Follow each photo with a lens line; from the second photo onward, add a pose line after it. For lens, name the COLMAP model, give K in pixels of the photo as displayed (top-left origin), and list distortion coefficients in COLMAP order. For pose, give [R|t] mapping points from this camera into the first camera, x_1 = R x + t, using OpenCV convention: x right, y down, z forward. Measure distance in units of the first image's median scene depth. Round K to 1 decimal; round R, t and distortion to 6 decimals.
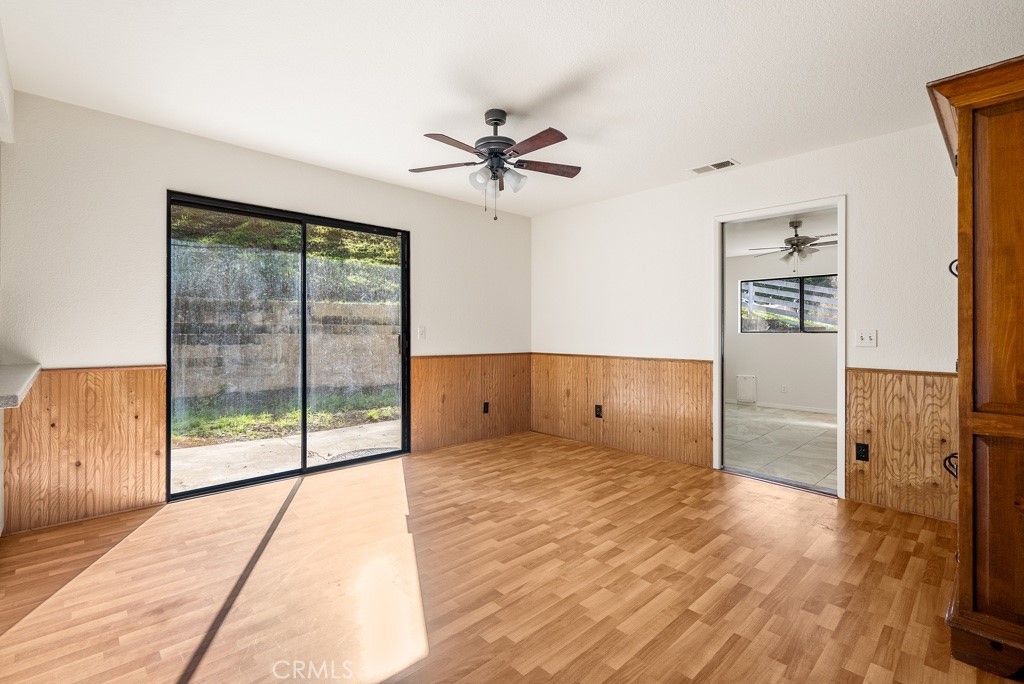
lens RADIAL K [[467.0, 0, 506.0], [0, 467.0, 329.0], [0, 0, 1]] dist [-0.003633, 0.001197]
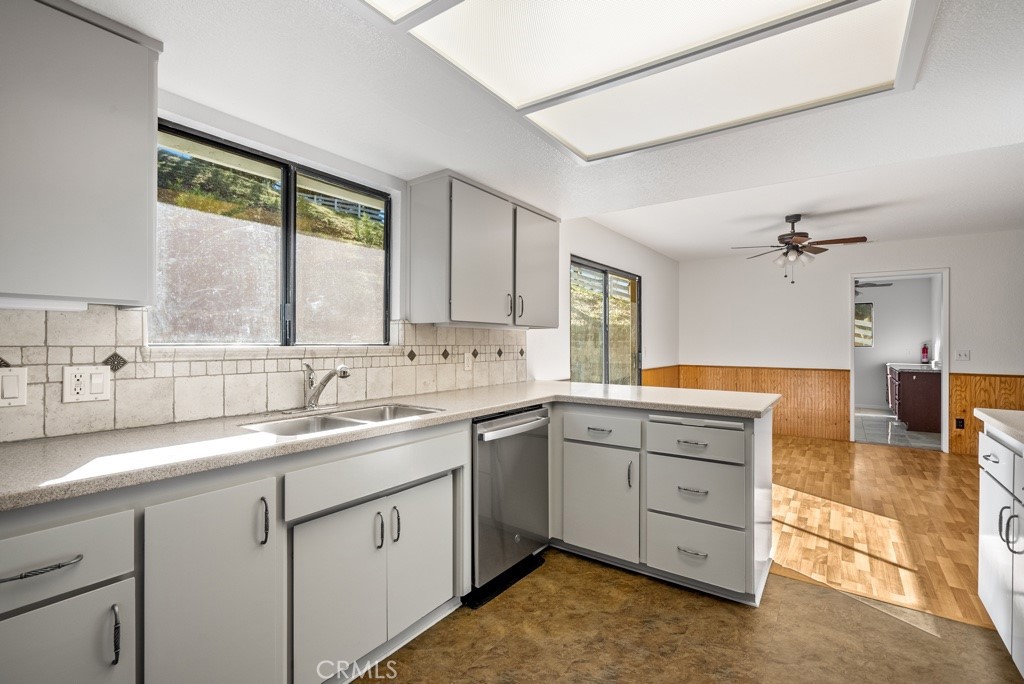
lens RADIAL K [[467.0, 0, 504.7], [0, 467.0, 340.7], [0, 0, 1]] dist [-0.003633, 0.001197]
pose [[0.982694, -0.004006, 0.185194, -1.149499], [0.002705, 0.999970, 0.007273, -0.048879], [-0.185218, -0.006646, 0.982675, -0.332711]]
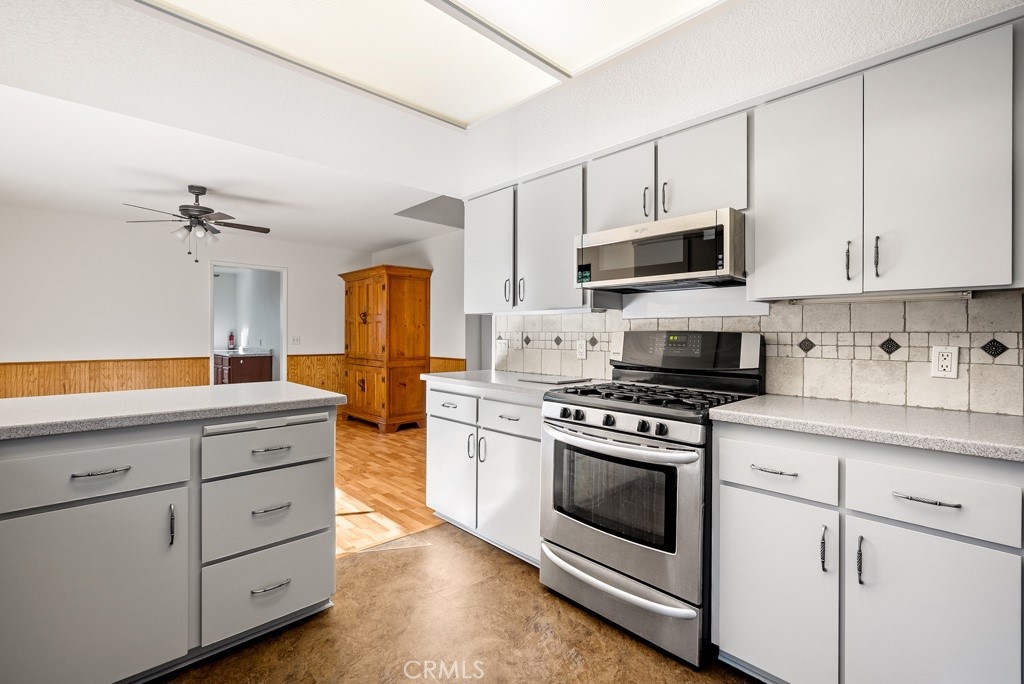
lens RADIAL K [[467.0, 0, 514.9], [0, 467.0, 335.3], [0, 0, 1]] dist [-0.003633, 0.001197]
pose [[-0.002508, -0.010587, 0.999941, -1.304146], [-0.009965, 0.999895, 0.010562, -0.033241], [-0.999947, -0.009938, -0.002613, 0.033794]]
